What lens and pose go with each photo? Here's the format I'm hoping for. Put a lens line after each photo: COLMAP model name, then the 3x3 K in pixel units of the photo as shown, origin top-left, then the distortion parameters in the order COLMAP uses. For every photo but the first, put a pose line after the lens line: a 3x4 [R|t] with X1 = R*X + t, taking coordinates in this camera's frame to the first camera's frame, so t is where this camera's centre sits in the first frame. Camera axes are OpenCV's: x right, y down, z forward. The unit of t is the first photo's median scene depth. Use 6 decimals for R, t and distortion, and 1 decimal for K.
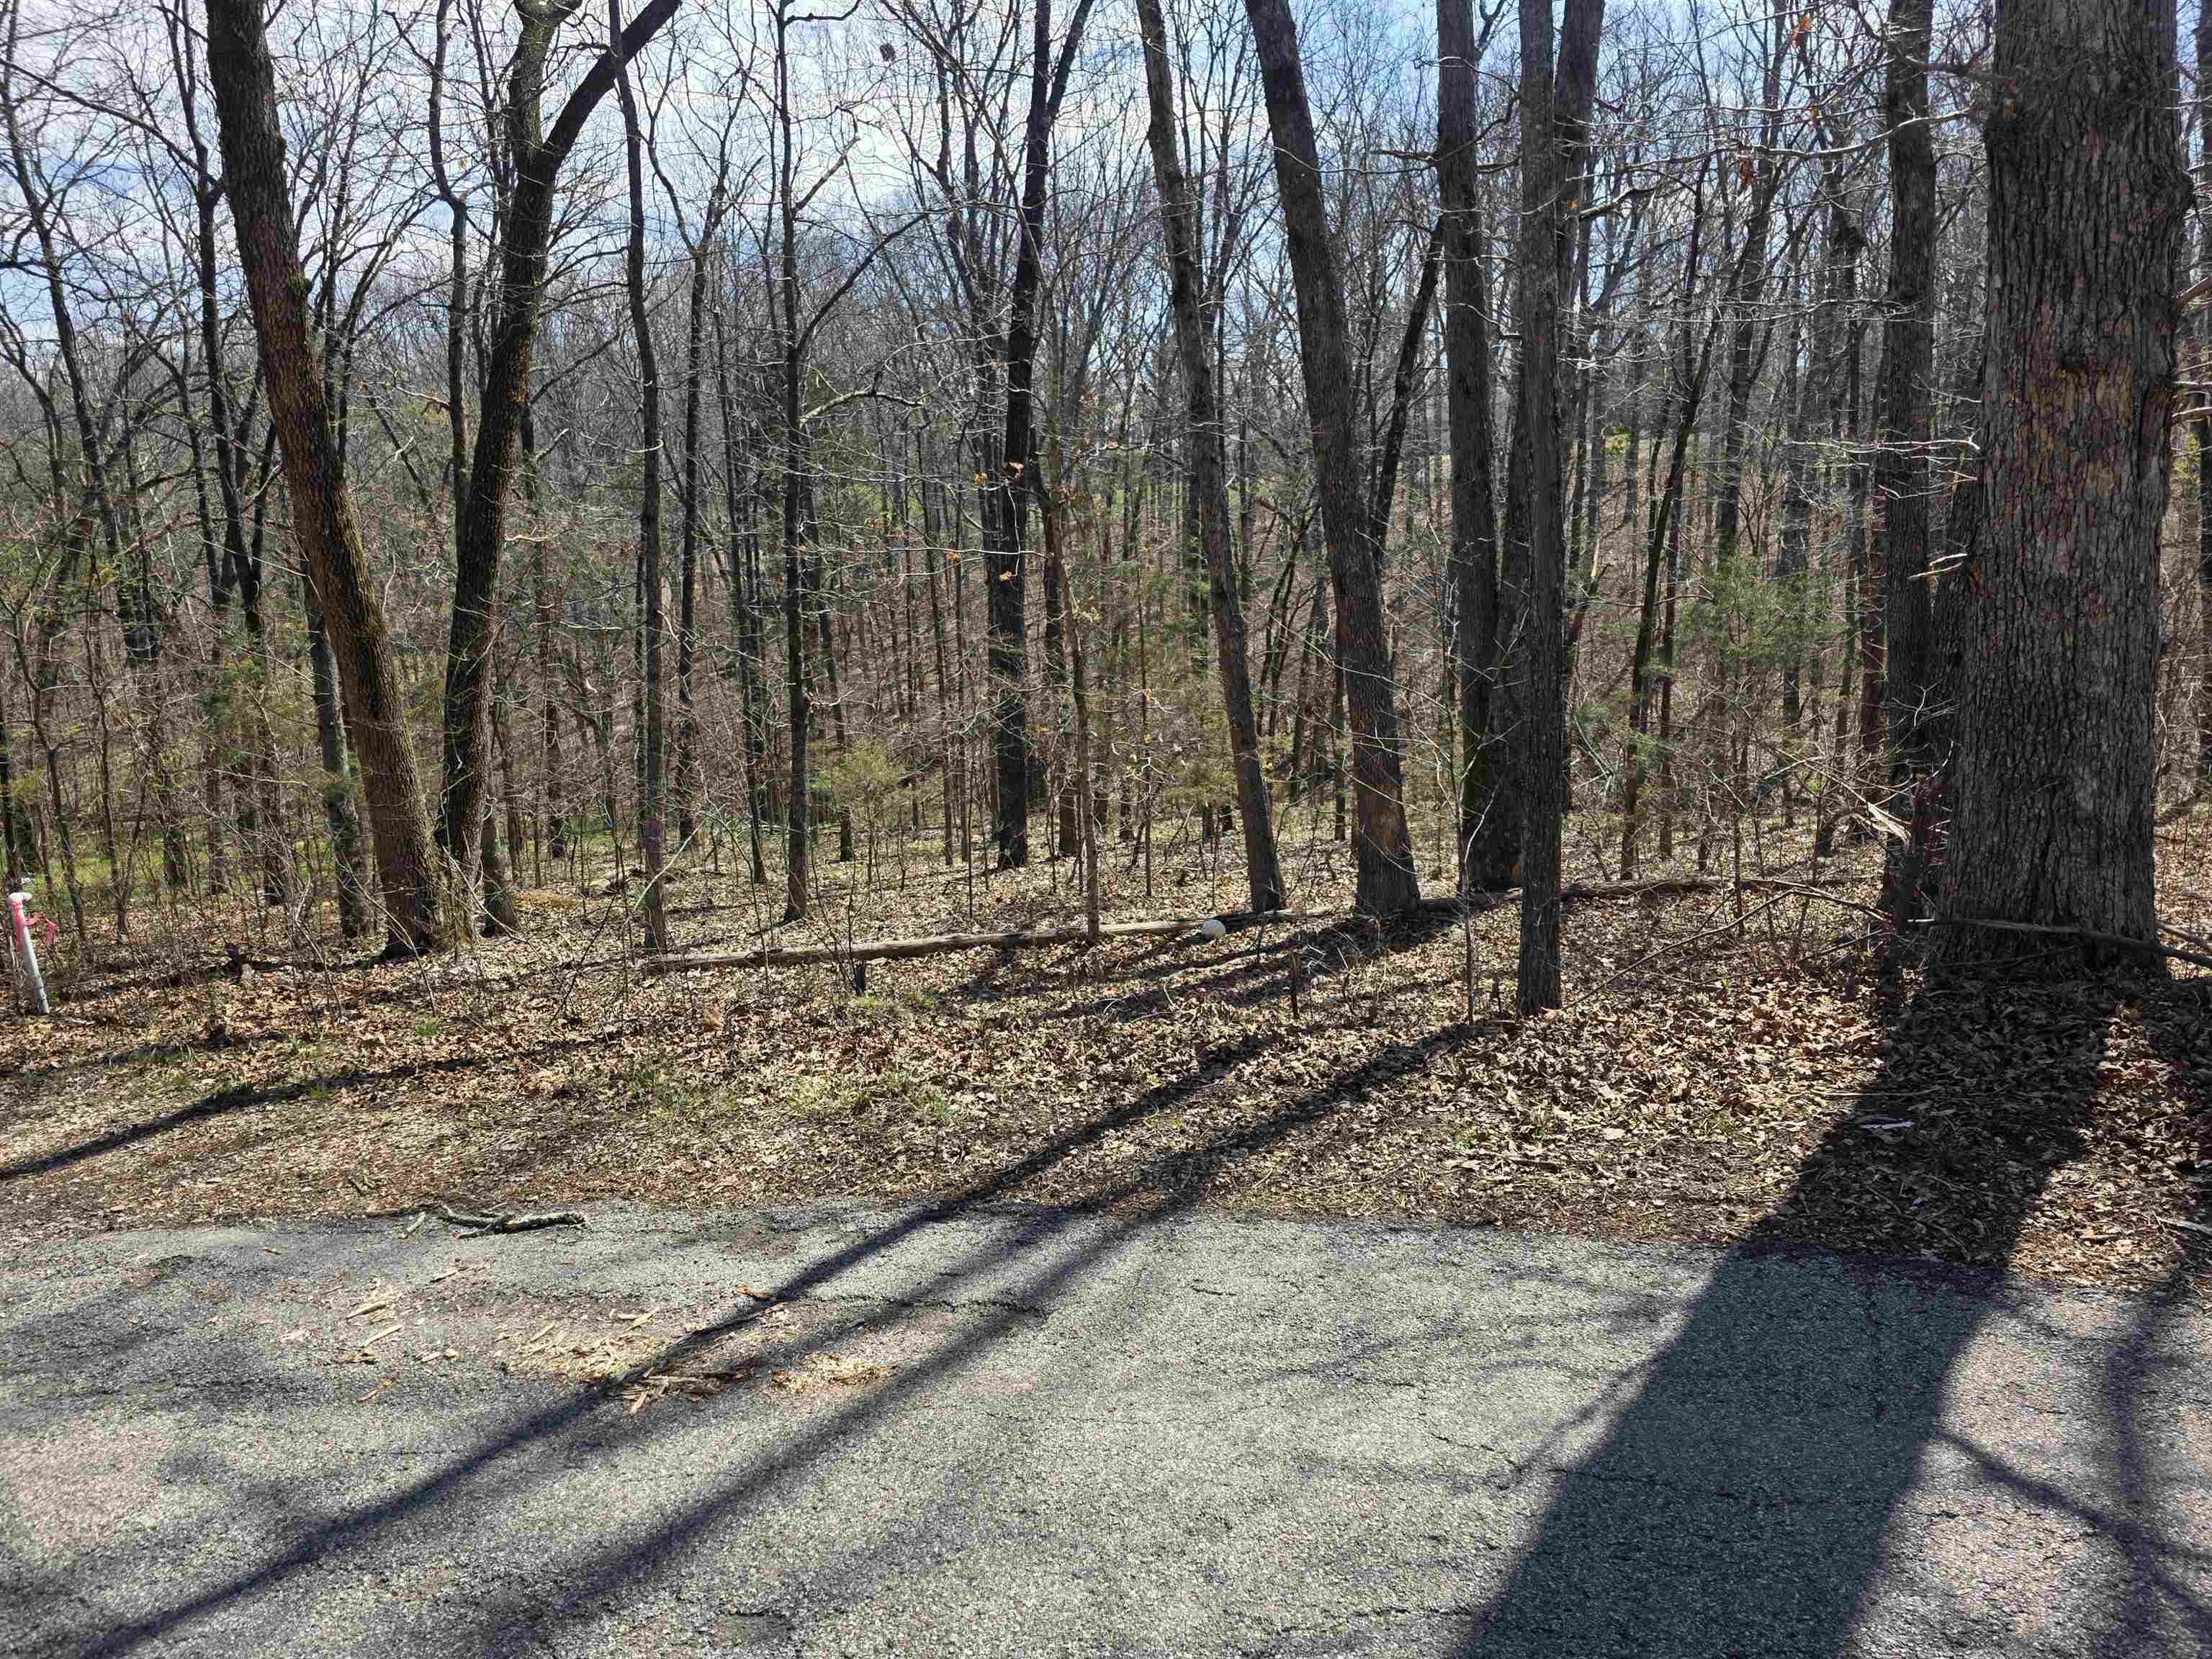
lens RADIAL K [[1480.4, 0, 1123.7], [0, 1480.4, 803.3], [0, 0, 1]] dist [0.058061, -0.046636]
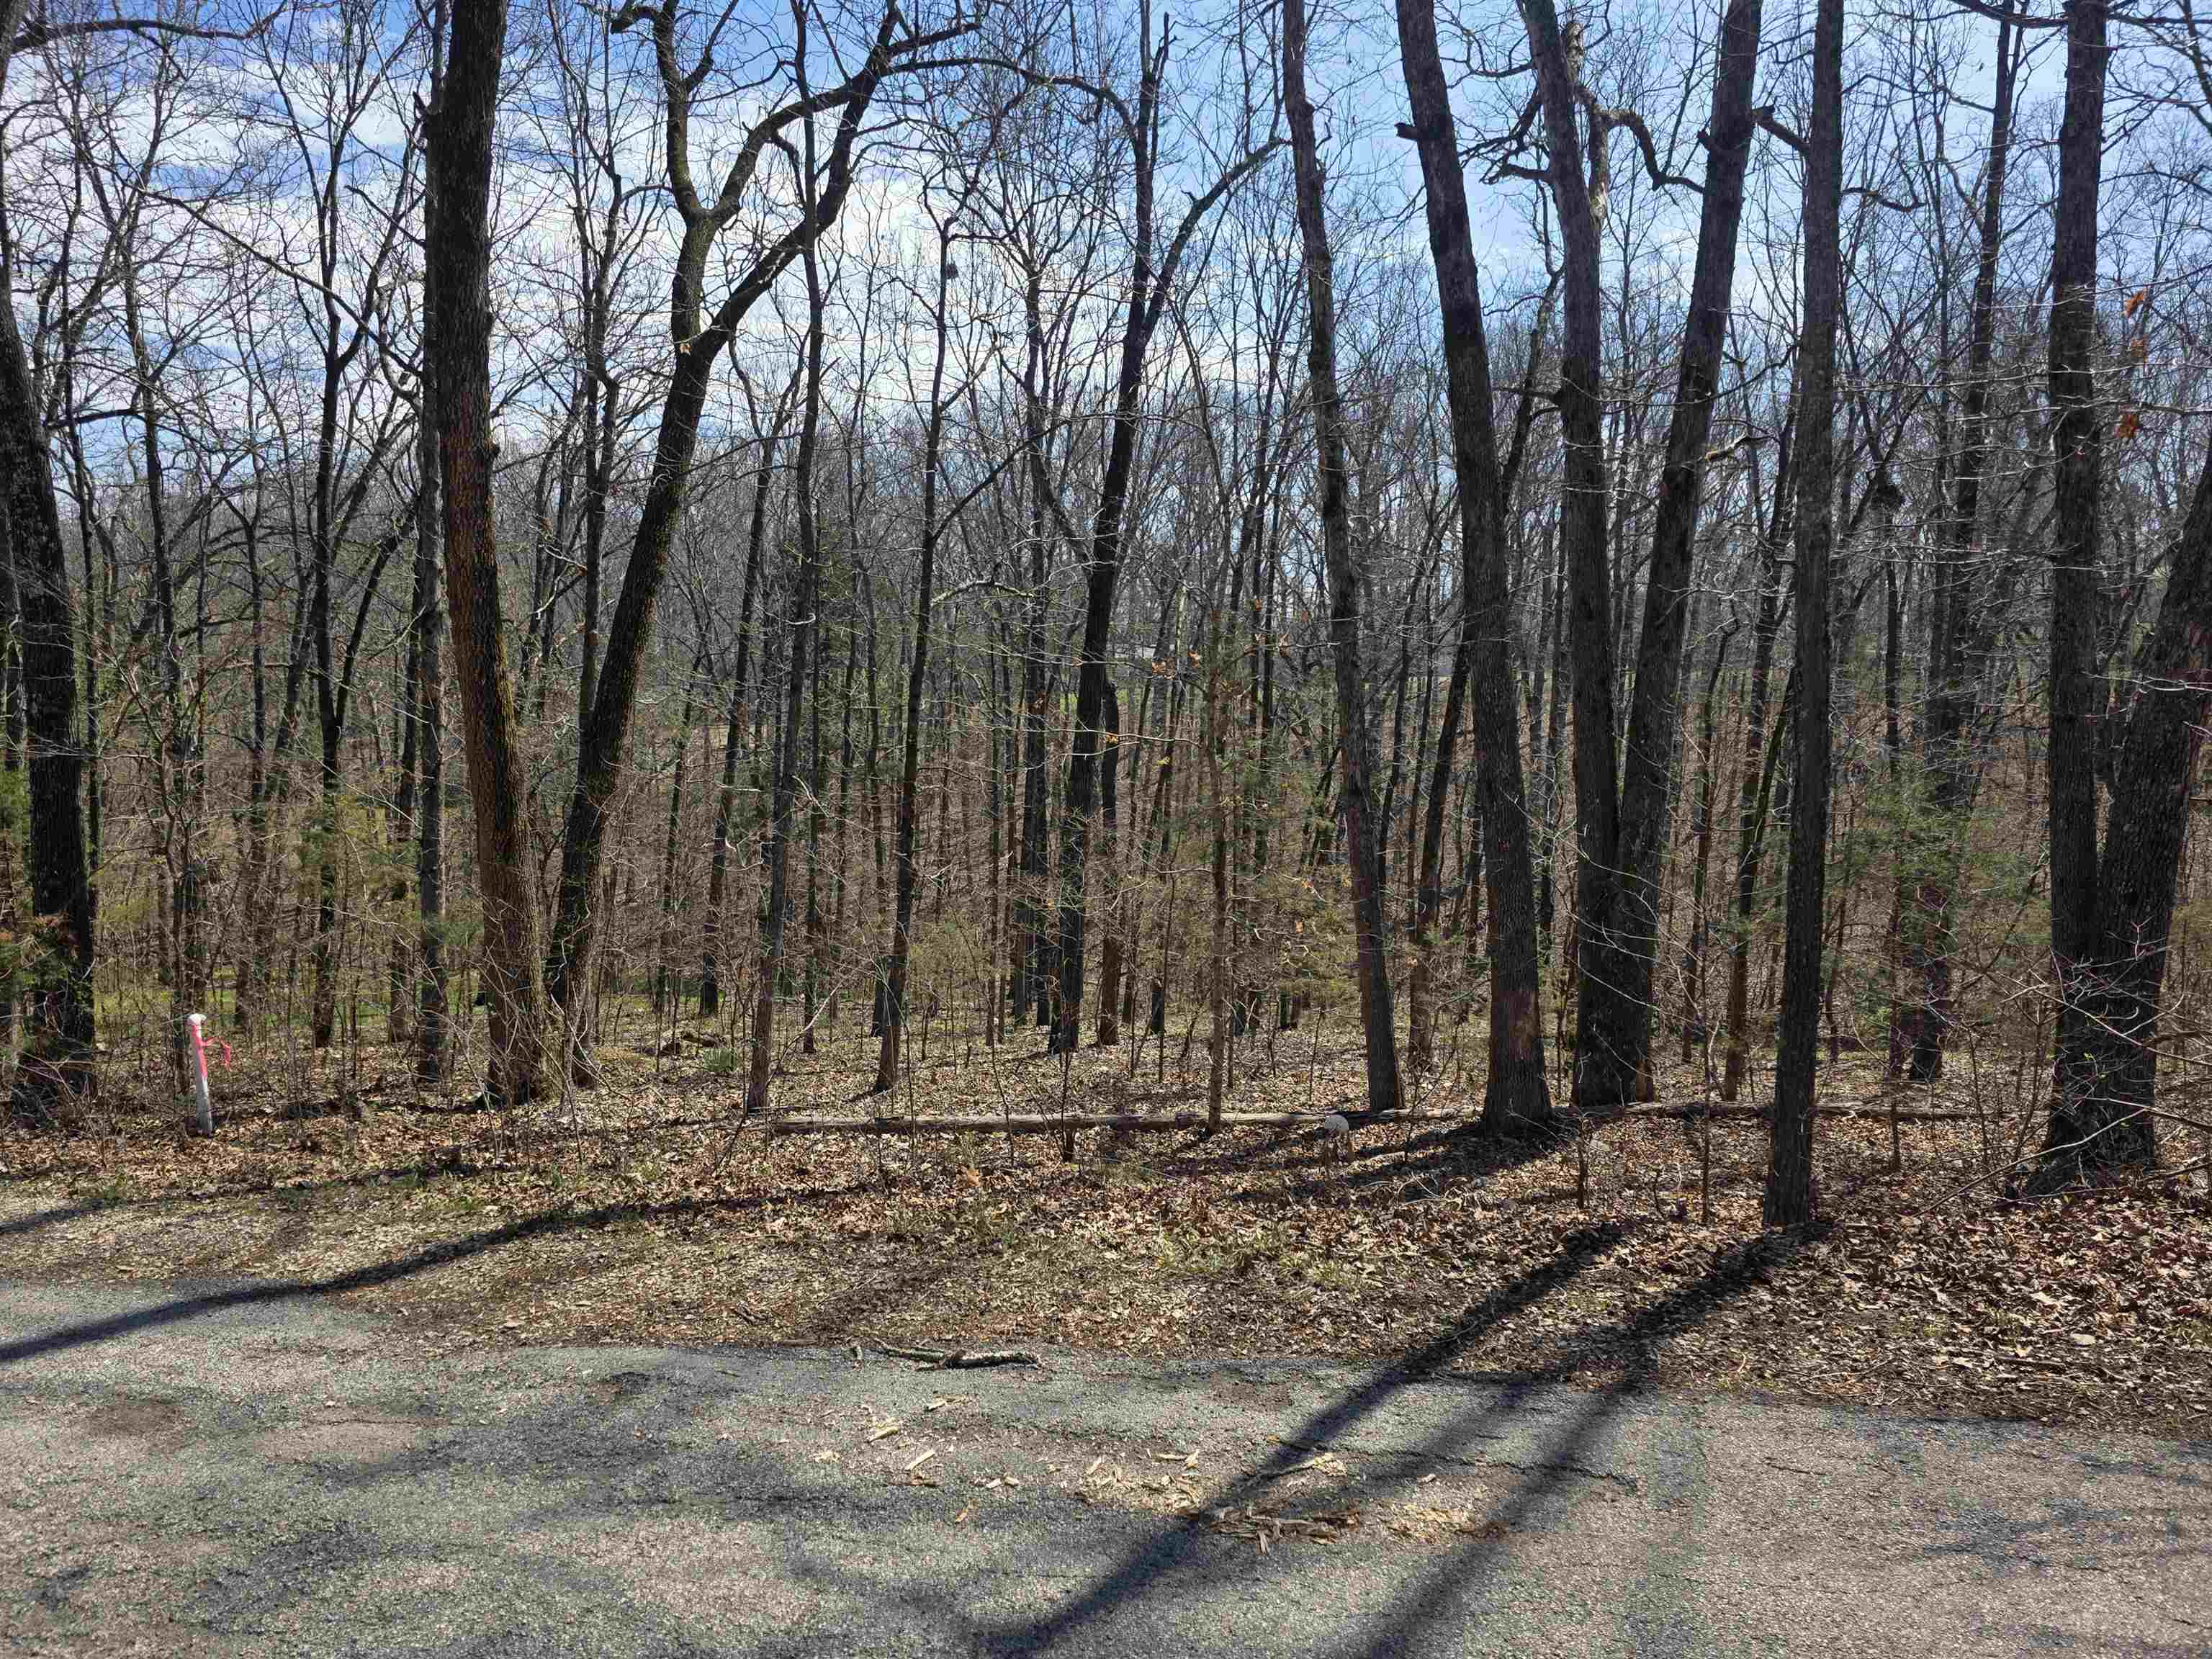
lens RADIAL K [[1486.9, 0, 1075.2], [0, 1486.9, 828.8], [0, 0, 1]] dist [0.069521, -0.058552]
pose [[0.998135, 0.060582, -0.007508, -0.118687], [-0.061043, 0.991636, -0.113720, 0.013151], [0.000556, 0.113966, 0.993484, -0.015278]]
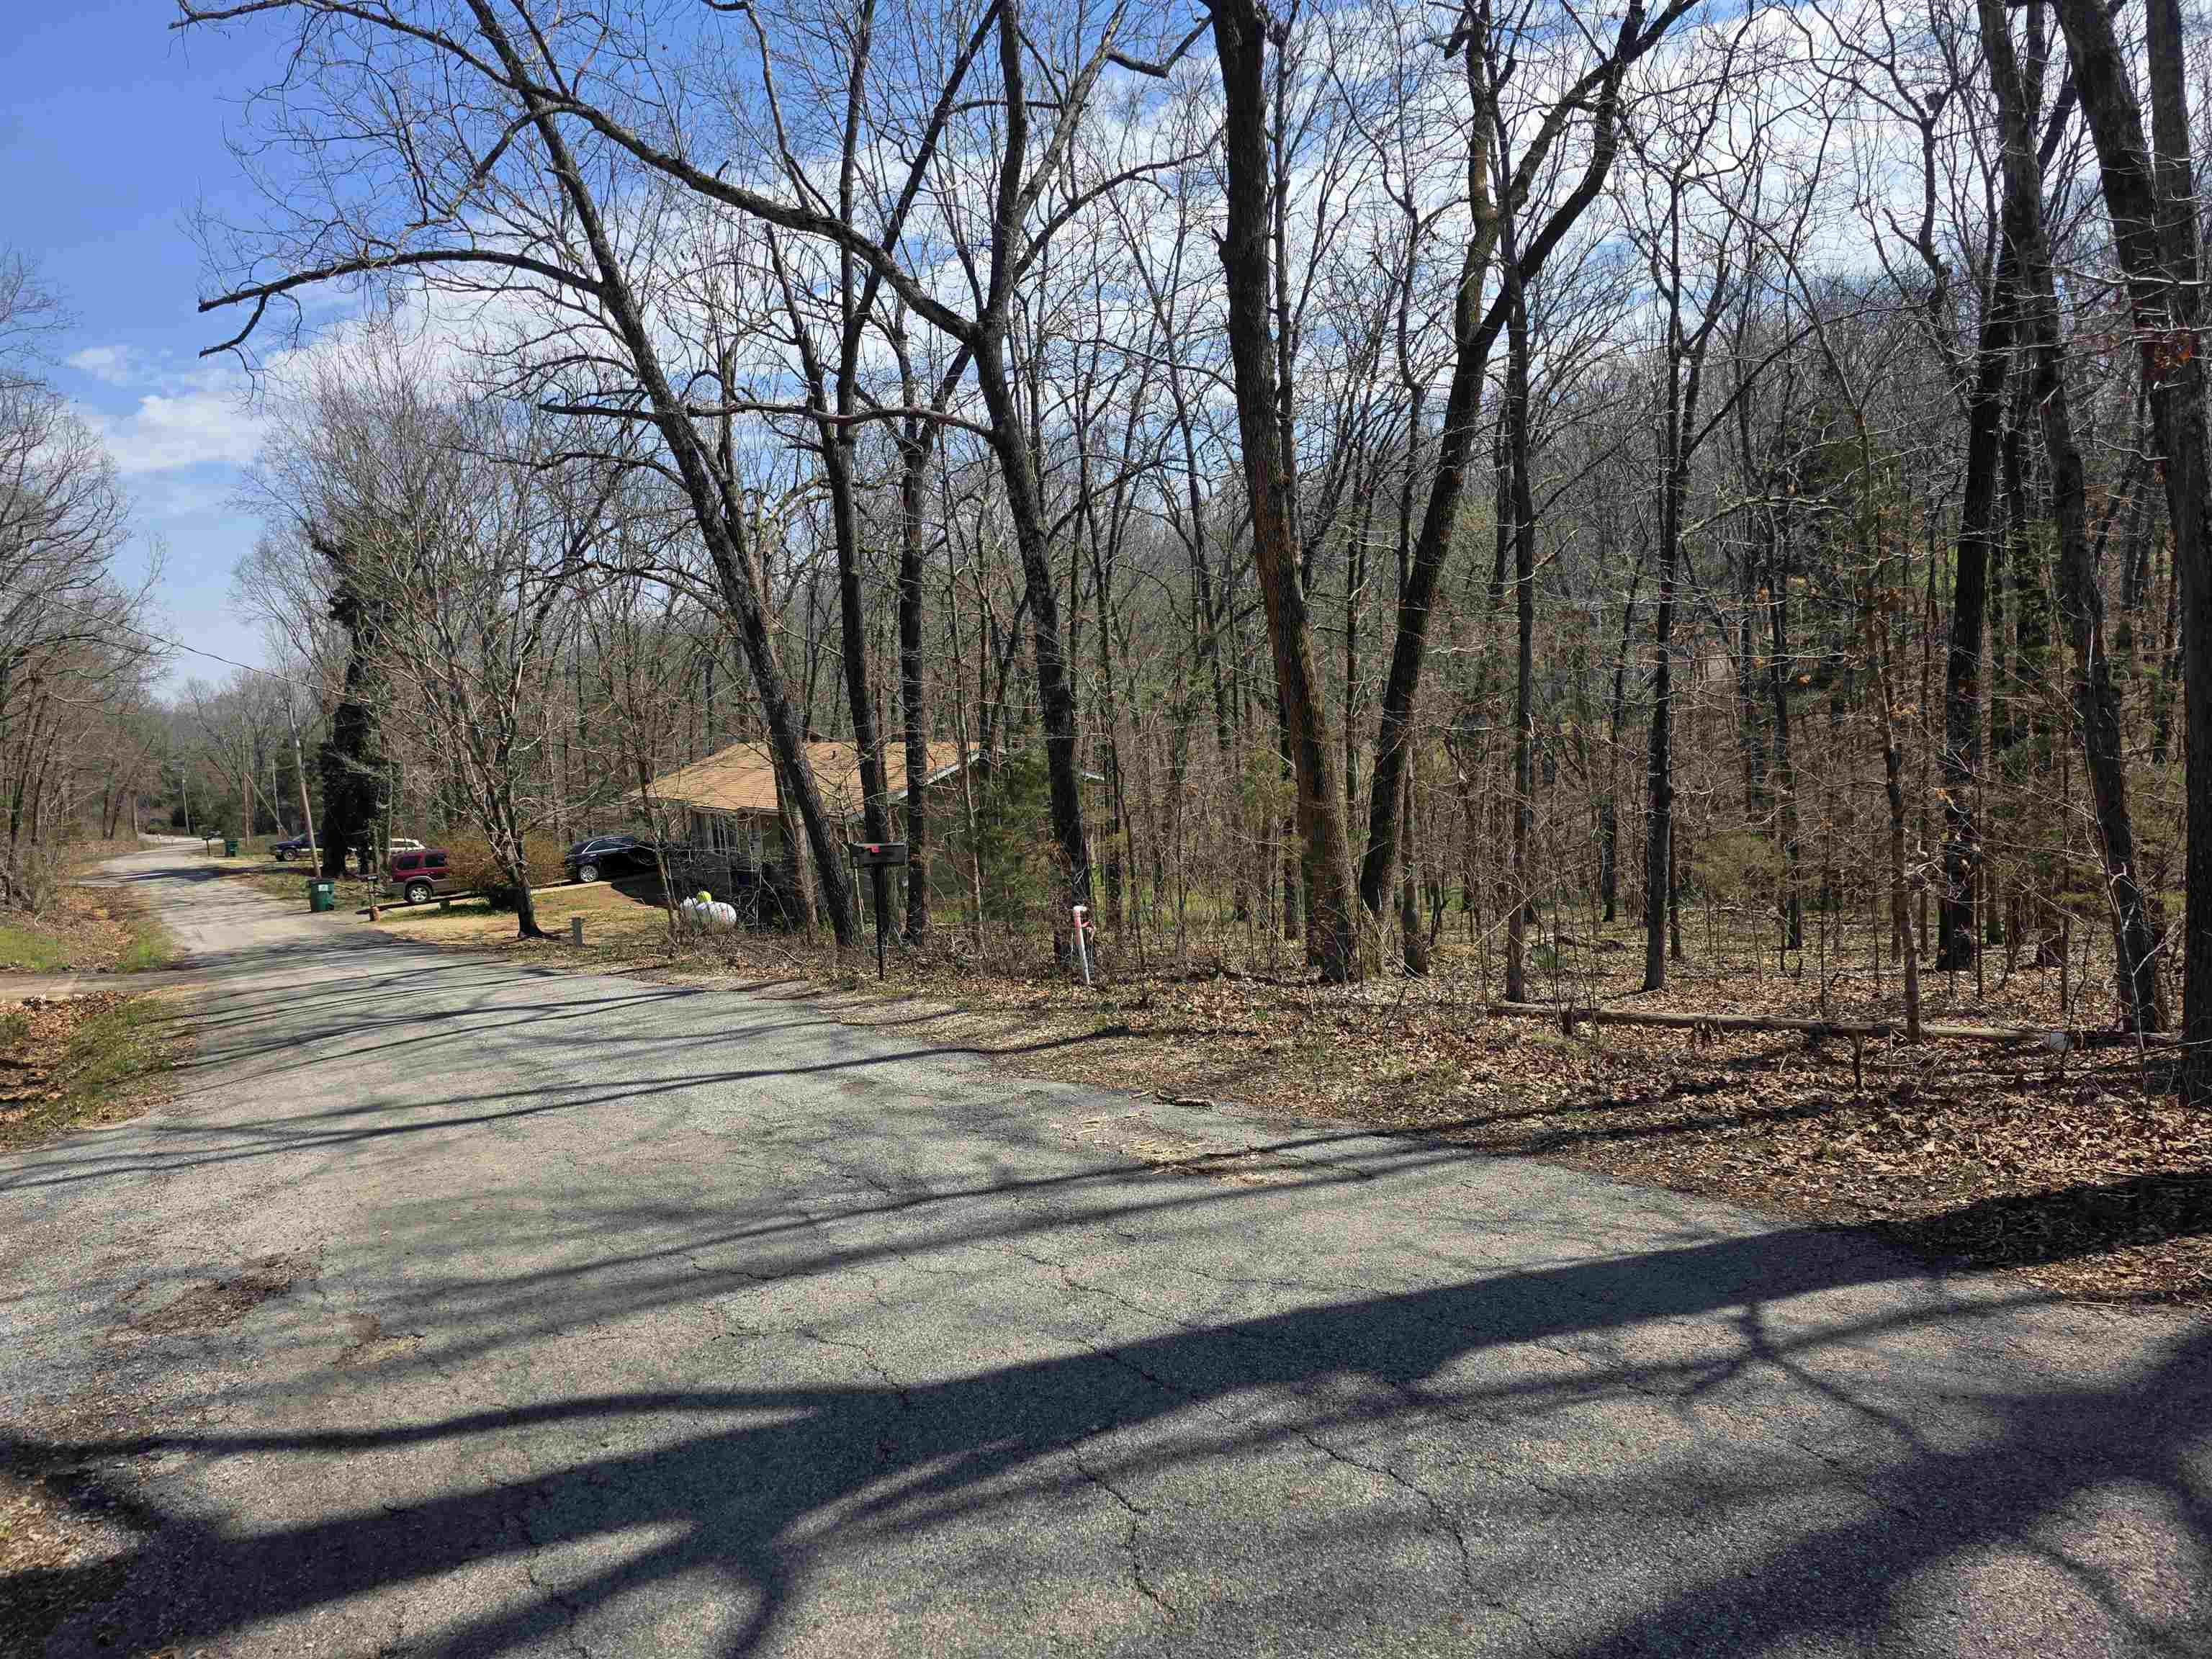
lens RADIAL K [[1487.4, 0, 1085.1], [0, 1487.4, 797.3], [0, 0, 1]] dist [0.075996, -0.067512]
pose [[0.760723, 0.024097, -0.648629, 0.211993], [-0.059383, 0.997703, -0.032581, -0.002374], [0.646354, 0.063303, 0.760407, -0.137746]]
